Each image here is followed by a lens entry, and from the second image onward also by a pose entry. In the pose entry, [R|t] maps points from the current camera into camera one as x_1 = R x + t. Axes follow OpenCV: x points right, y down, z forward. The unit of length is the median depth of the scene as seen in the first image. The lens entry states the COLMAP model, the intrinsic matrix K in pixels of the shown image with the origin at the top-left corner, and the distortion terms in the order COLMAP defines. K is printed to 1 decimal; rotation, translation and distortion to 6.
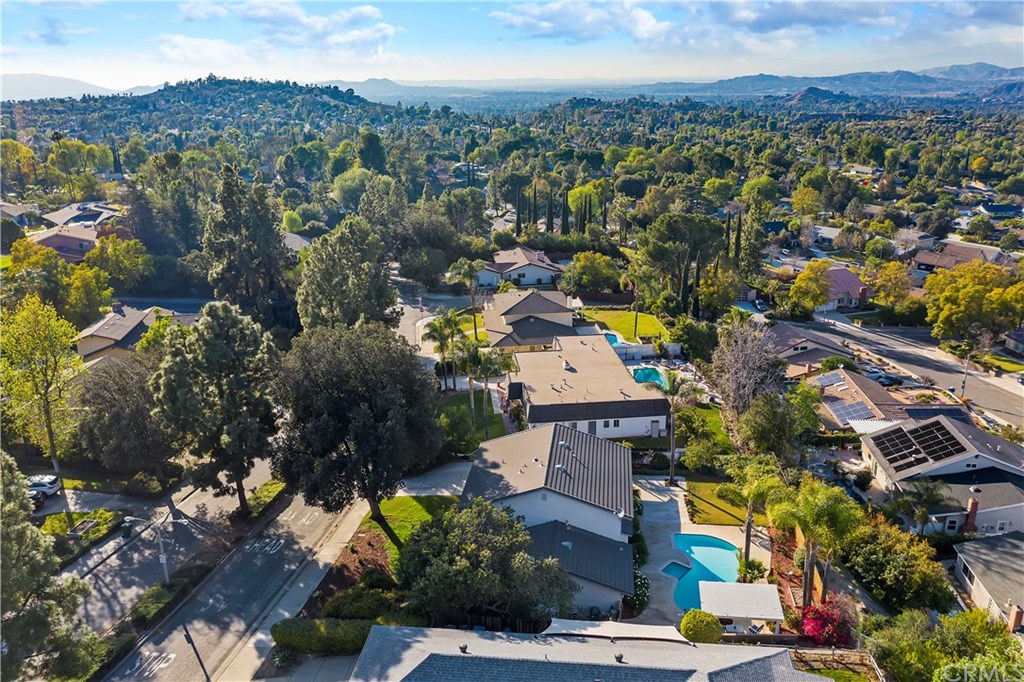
lens RADIAL K [[808.9, 0, 514.2], [0, 808.9, 341.8], [0, 0, 1]] dist [-0.016818, 0.008921]
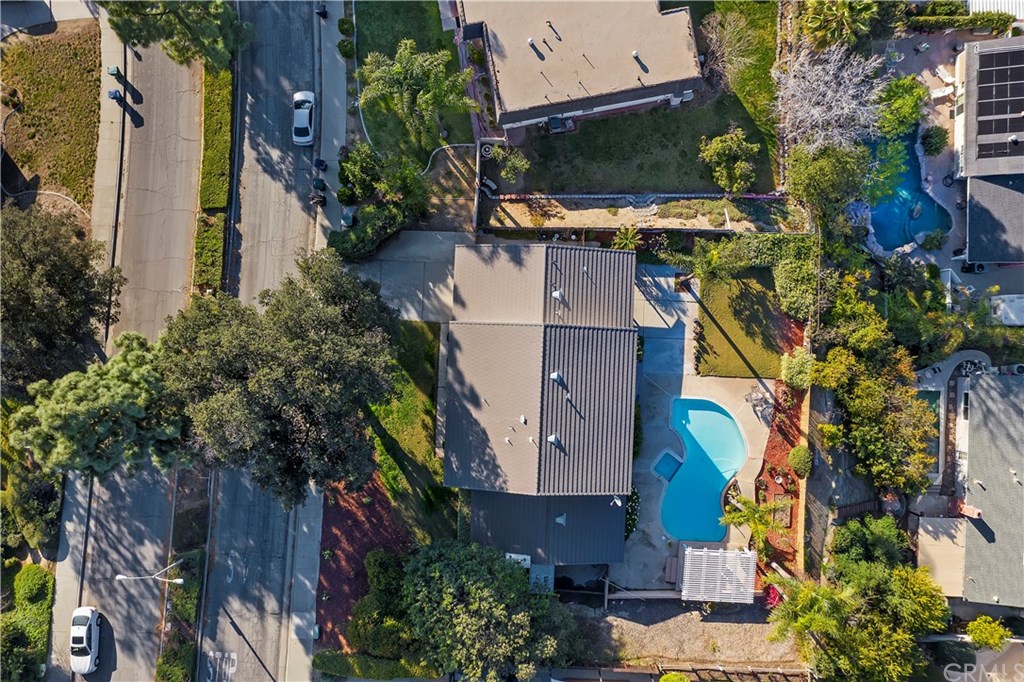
lens RADIAL K [[808.9, 0, 514.2], [0, 808.9, 341.8], [0, 0, 1]] dist [-0.016818, 0.008921]
pose [[0.997036, -0.076462, -0.008505, 0.027467], [0.032696, 0.321075, 0.946489, -0.642239], [-0.069640, -0.943962, 0.322624, 0.745833]]
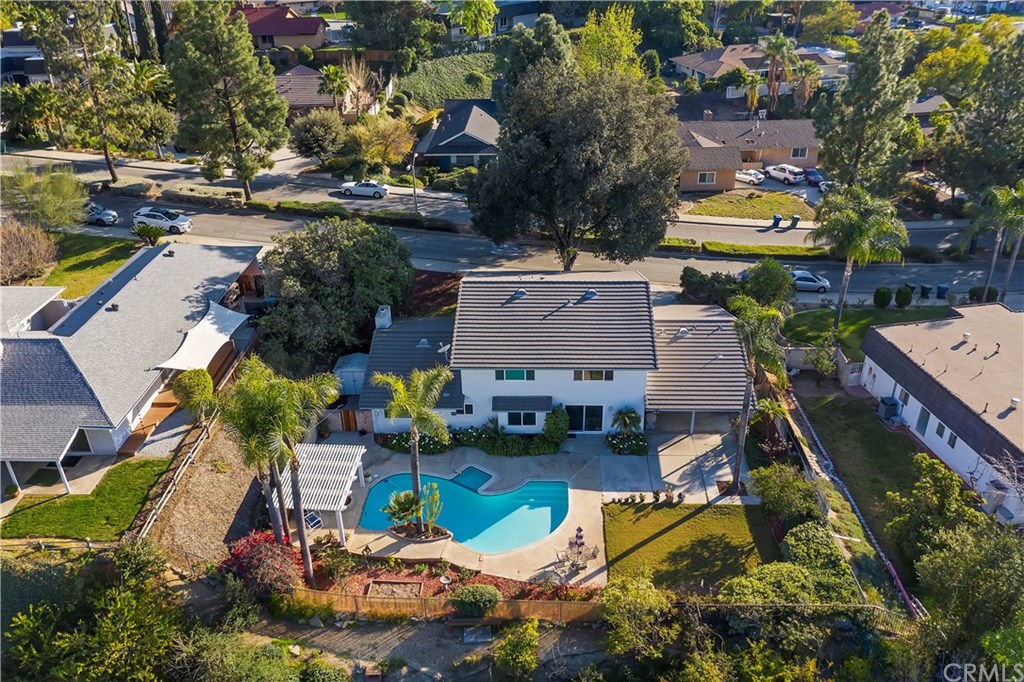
lens RADIAL K [[808.9, 0, 514.2], [0, 808.9, 341.8], [0, 0, 1]] dist [-0.016818, 0.008921]
pose [[0.074737, 0.494011, -0.866238, 0.688609], [-0.292787, 0.841252, 0.454501, -0.144678], [0.953252, 0.219655, 0.207513, 0.764642]]
